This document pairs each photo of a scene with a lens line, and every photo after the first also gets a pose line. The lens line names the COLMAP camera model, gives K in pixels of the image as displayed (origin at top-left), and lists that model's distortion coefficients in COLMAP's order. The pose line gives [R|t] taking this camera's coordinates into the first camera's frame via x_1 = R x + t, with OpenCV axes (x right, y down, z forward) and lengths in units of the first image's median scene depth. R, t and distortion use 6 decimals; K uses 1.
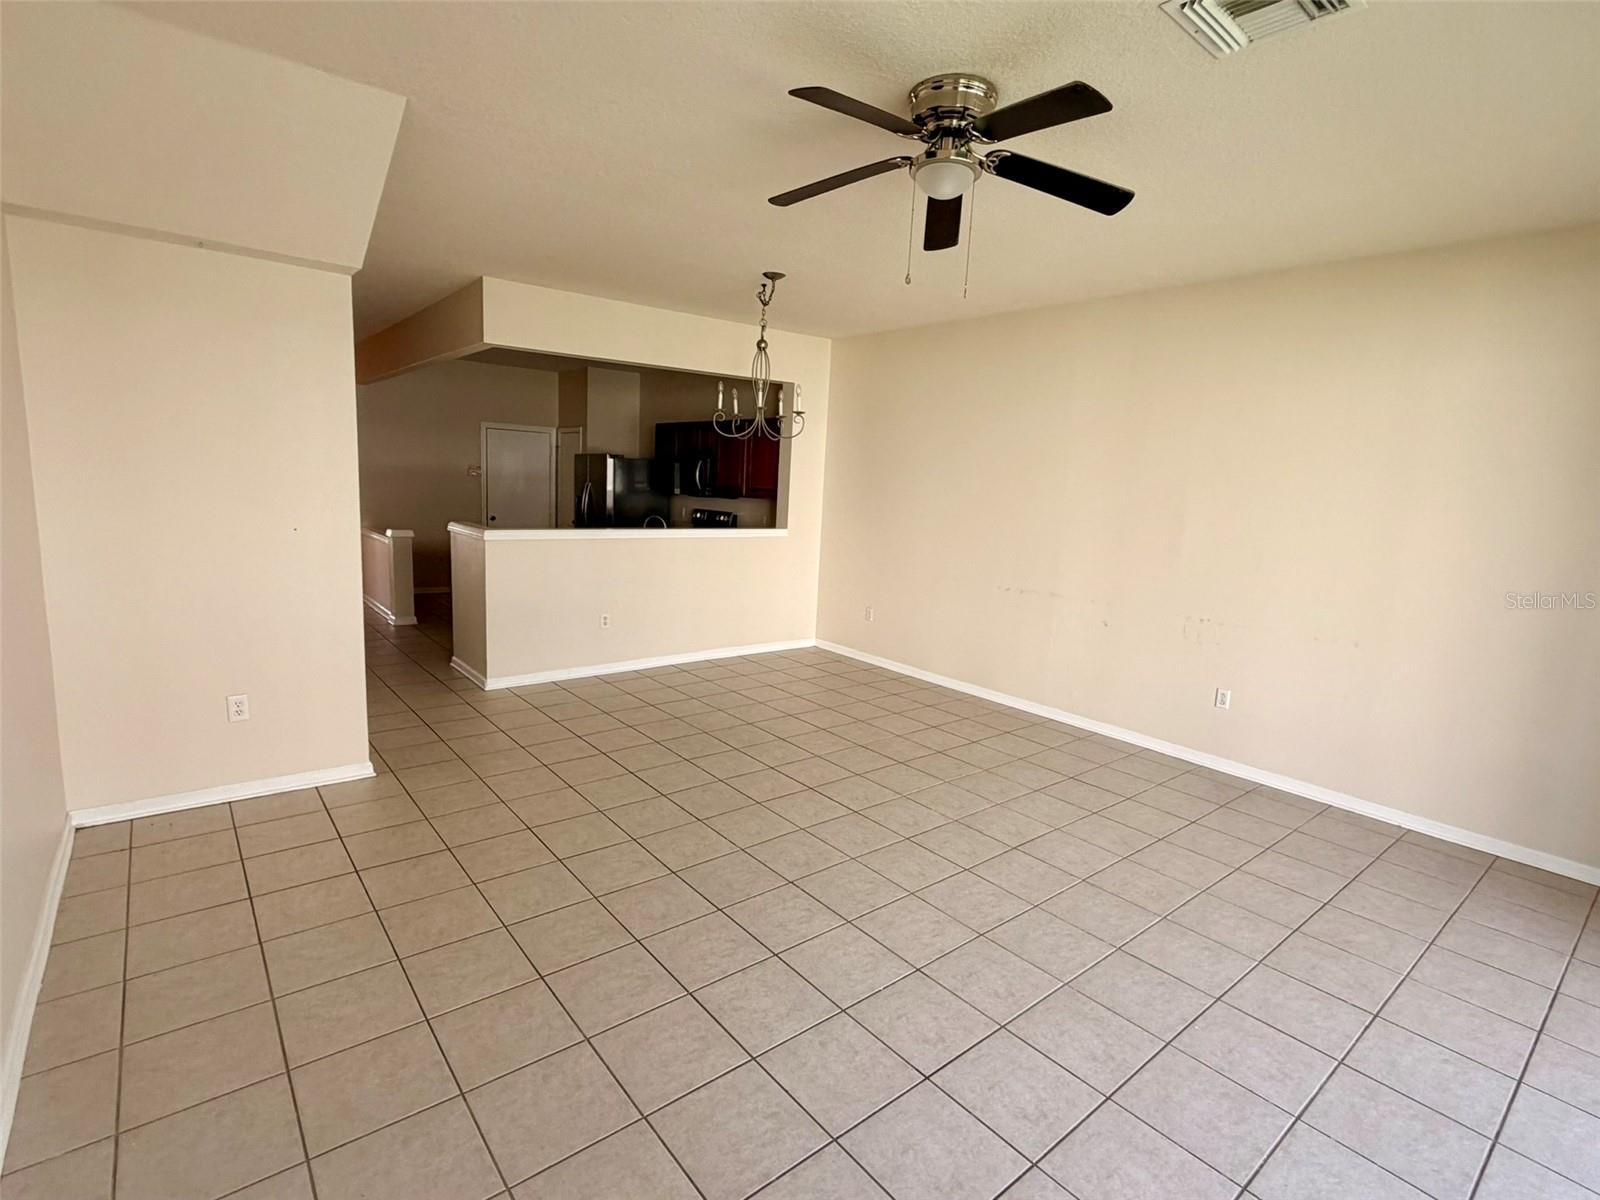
lens RADIAL K [[776.6, 0, 796.0], [0, 776.6, 595.8], [0, 0, 1]] dist [0.001045, -0.000512]
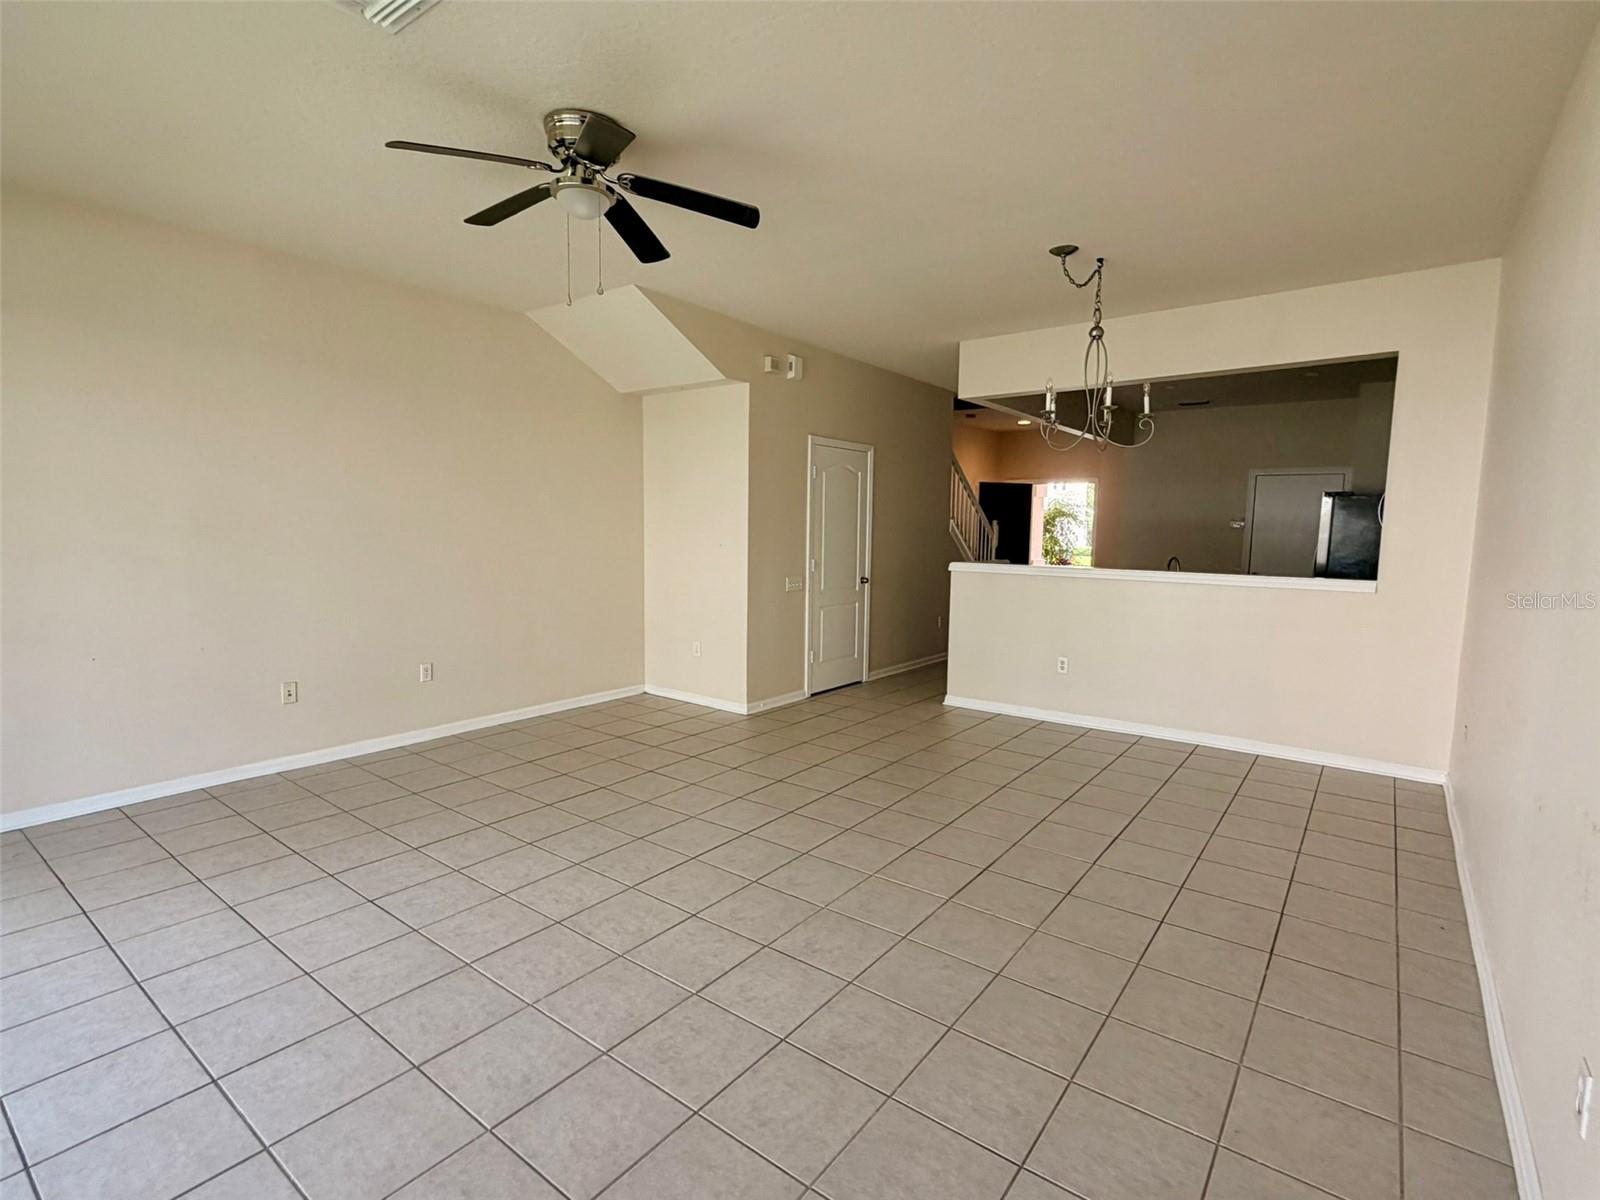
lens RADIAL K [[776.6, 0, 796.9], [0, 776.6, 597.6], [0, 0, 1]] dist [0.001045, -0.000512]
pose [[0.236435, 0.048945, -0.970414, 0.892038], [-0.149285, 0.988702, 0.013495, -0.019635], [0.960111, 0.141678, 0.241071, 0.714022]]
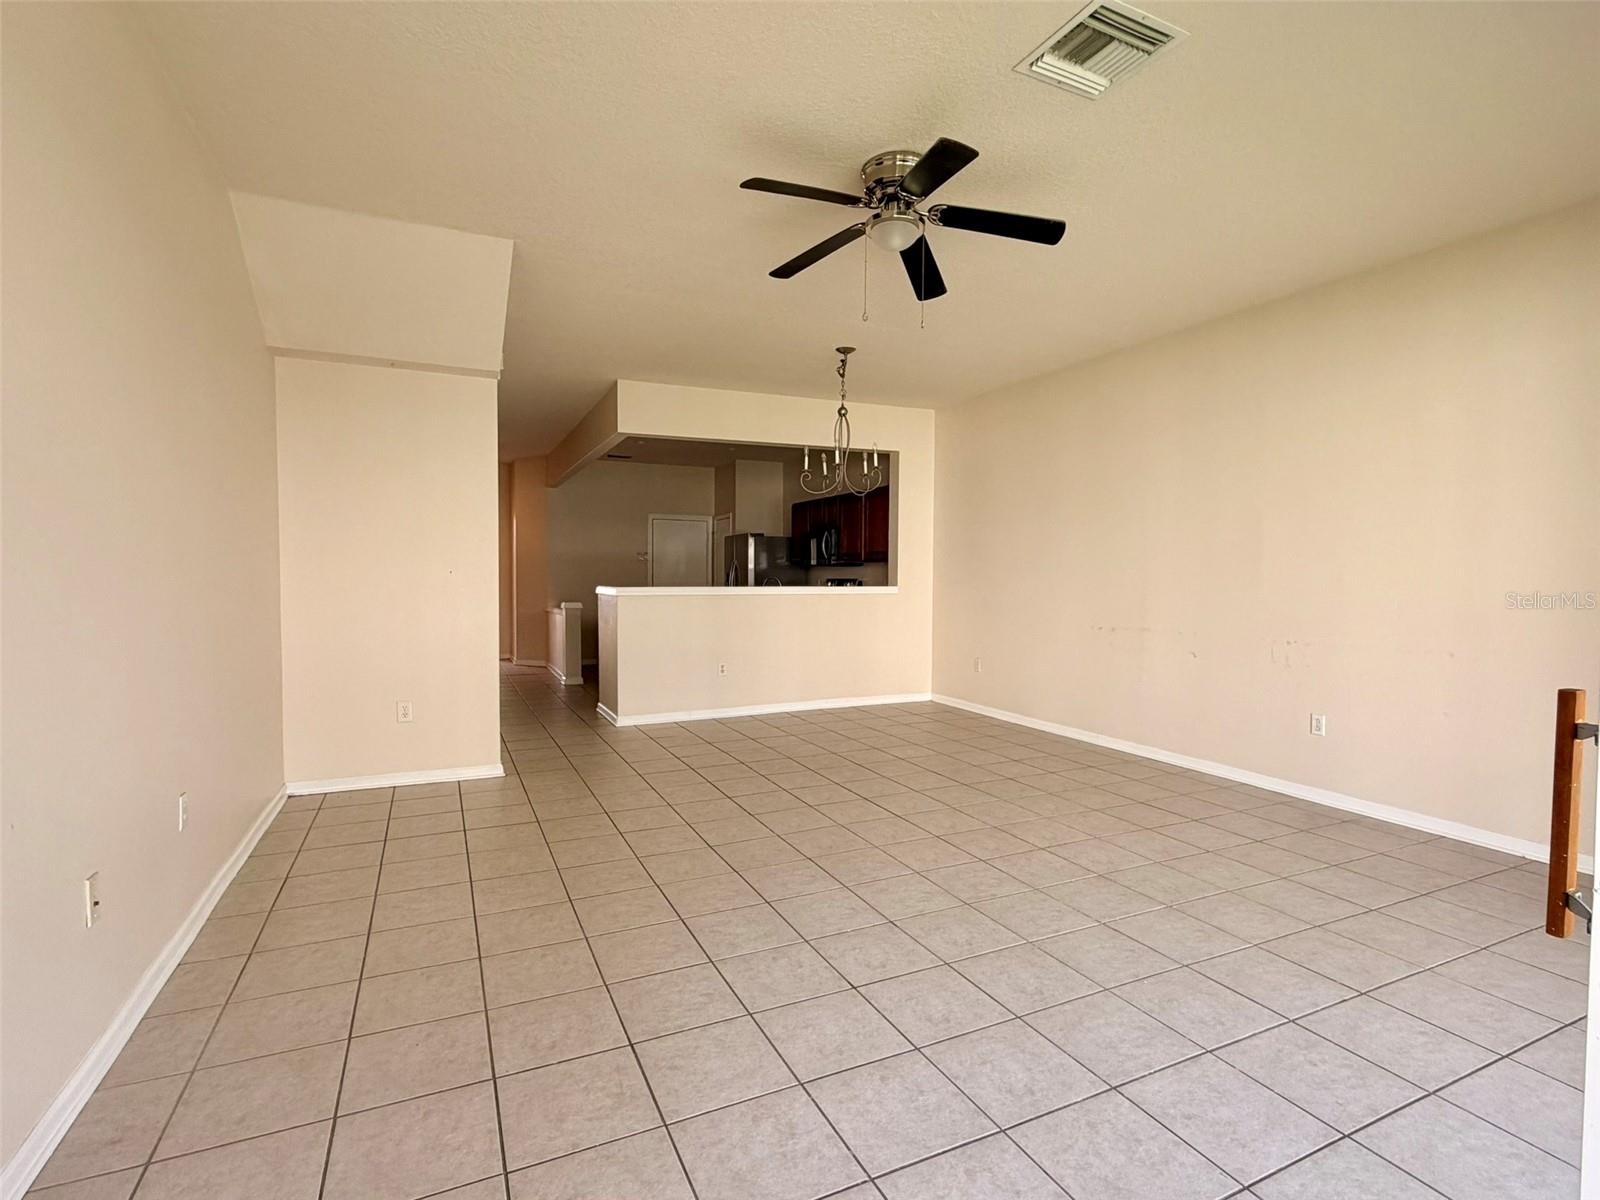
lens RADIAL K [[776.6, 0, 796.8], [0, 776.6, 599.6], [0, 0, 1]] dist [0.001045, -0.000512]
pose [[0.968804, -0.035964, -0.245205, 0.206983], [0.005243, 0.992167, -0.124806, 0.113321], [0.247773, 0.119627, 0.961404, -0.083267]]
